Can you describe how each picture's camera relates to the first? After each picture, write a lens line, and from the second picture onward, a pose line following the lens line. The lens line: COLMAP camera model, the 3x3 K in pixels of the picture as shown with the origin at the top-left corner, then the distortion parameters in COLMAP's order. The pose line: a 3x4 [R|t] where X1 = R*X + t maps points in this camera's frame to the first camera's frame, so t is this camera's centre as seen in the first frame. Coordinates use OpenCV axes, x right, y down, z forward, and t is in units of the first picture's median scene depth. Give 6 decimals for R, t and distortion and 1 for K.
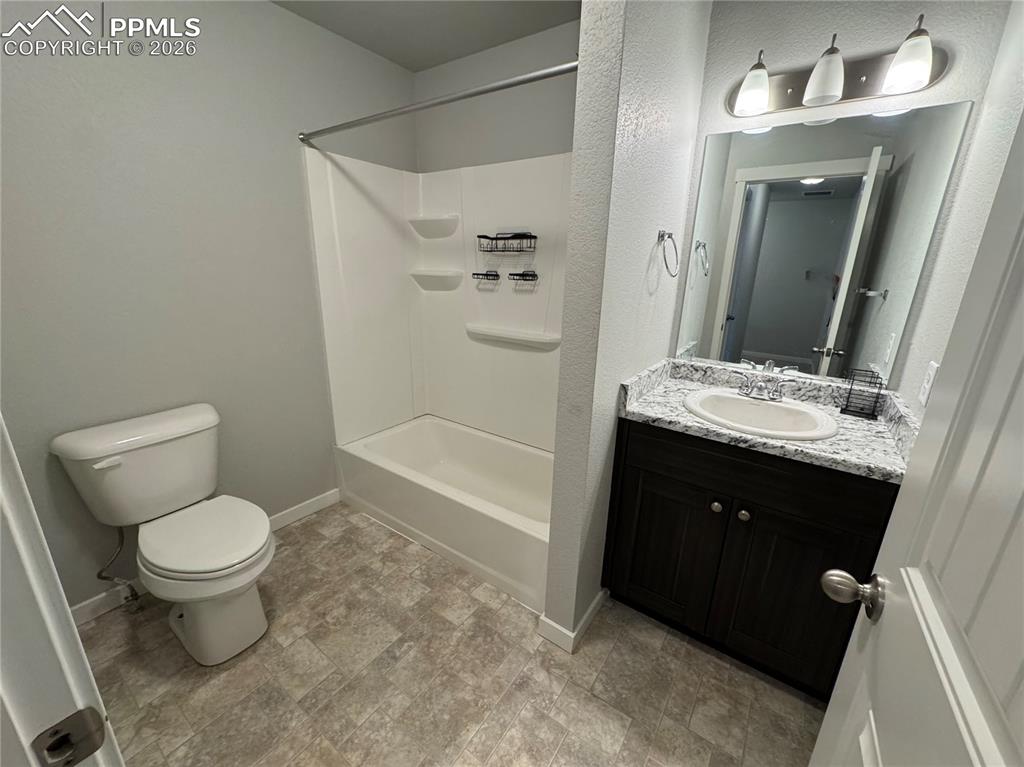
lens RADIAL K [[403.9, 0, 509.6], [0, 403.9, 384.8], [0, 0, 1]] dist [0.007471, 0.000157]
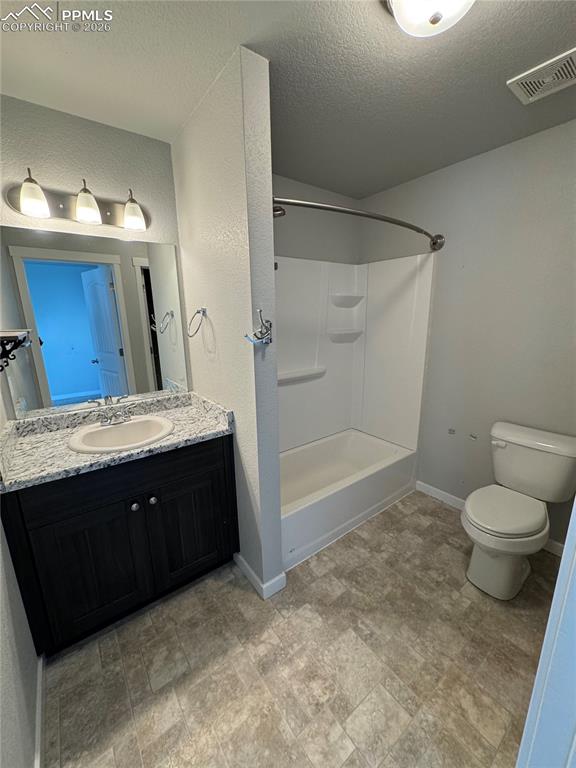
lens RADIAL K [[308.7, 0, 288.0], [0, 308.7, 384.0], [0, 0, 1]] dist [-0.014172, 0.000250]
pose [[0.303654, -0.225372, 0.925744, -0.906474], [0.323030, 0.938427, 0.122503, -0.213345], [-0.896351, 0.261845, 0.357759, 0.592316]]
